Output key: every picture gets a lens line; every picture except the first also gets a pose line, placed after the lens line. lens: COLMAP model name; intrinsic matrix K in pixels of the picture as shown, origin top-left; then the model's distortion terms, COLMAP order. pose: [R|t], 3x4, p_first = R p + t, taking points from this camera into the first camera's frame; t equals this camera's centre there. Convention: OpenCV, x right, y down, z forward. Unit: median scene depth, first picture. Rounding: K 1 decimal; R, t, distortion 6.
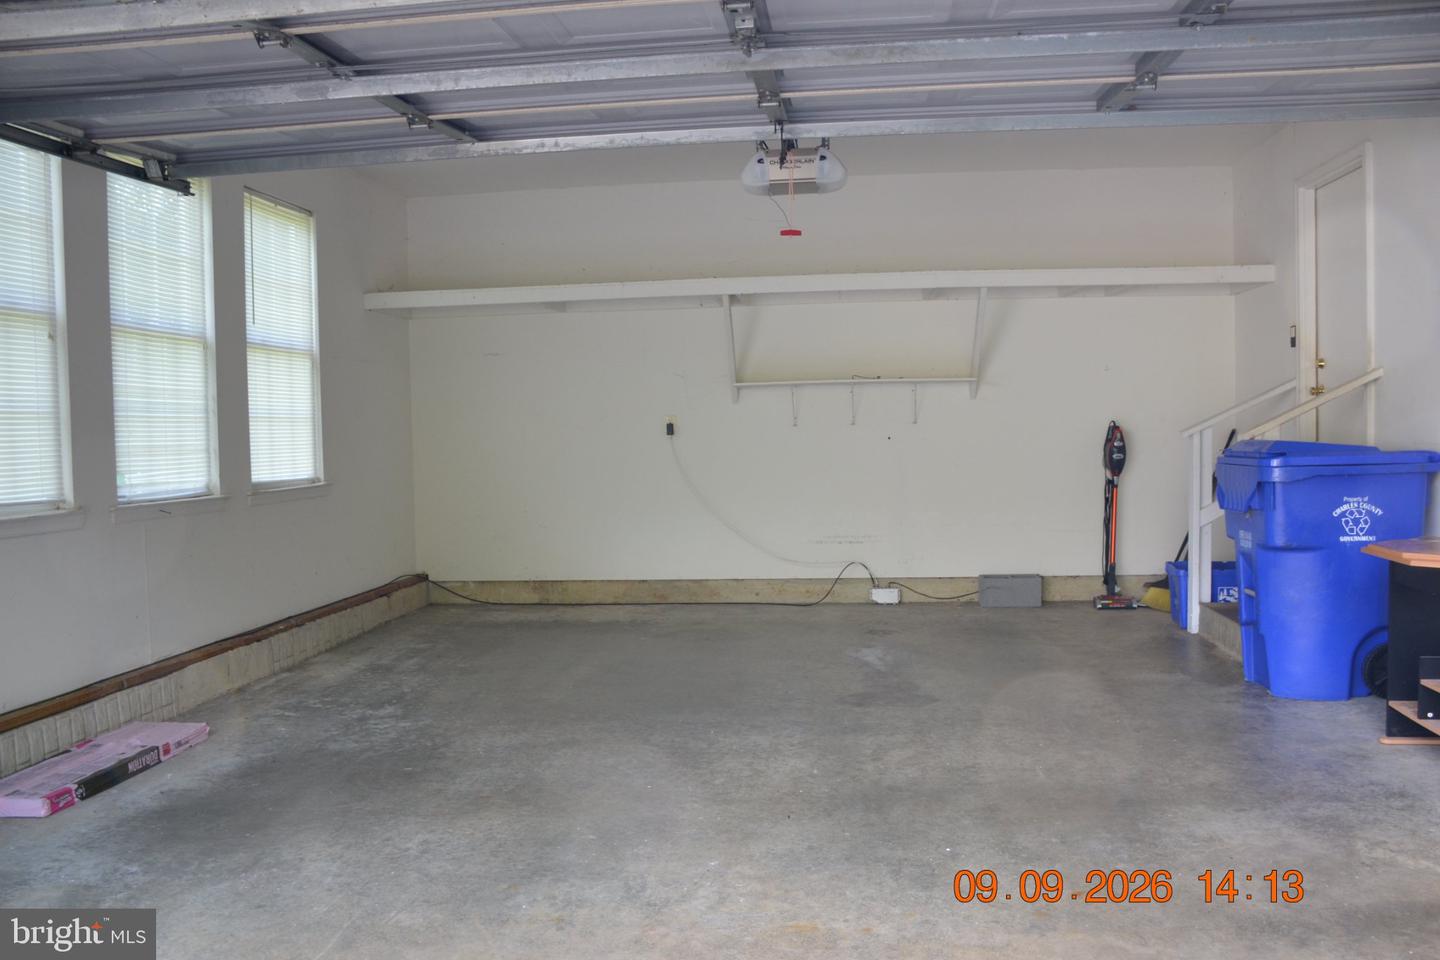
lens RADIAL K [[1139.4, 0, 723.4], [0, 1139.4, 488.8], [0, 0, 1]] dist [-0.140798, 0.095646]
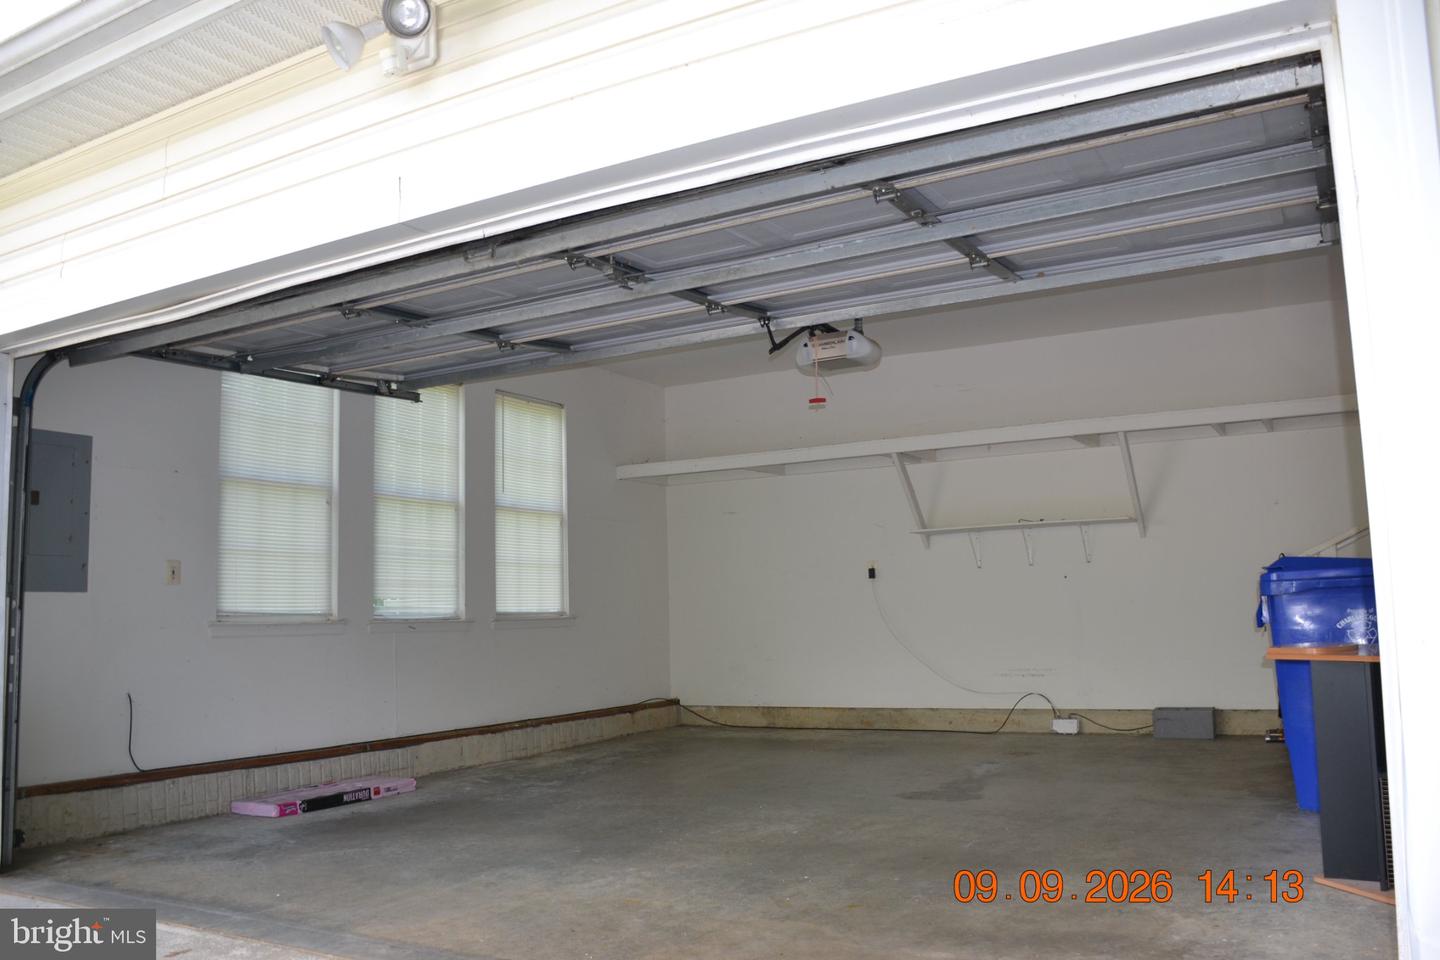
lens RADIAL K [[1139.4, 0, 723.4], [0, 1139.4, 488.8], [0, 0, 1]] dist [-0.140798, 0.095646]
pose [[0.922659, -0.044794, -0.383007, 0.326715], [-0.012658, 0.989177, -0.146182, 0.040797], [0.385410, 0.139724, 0.912106, -0.127474]]
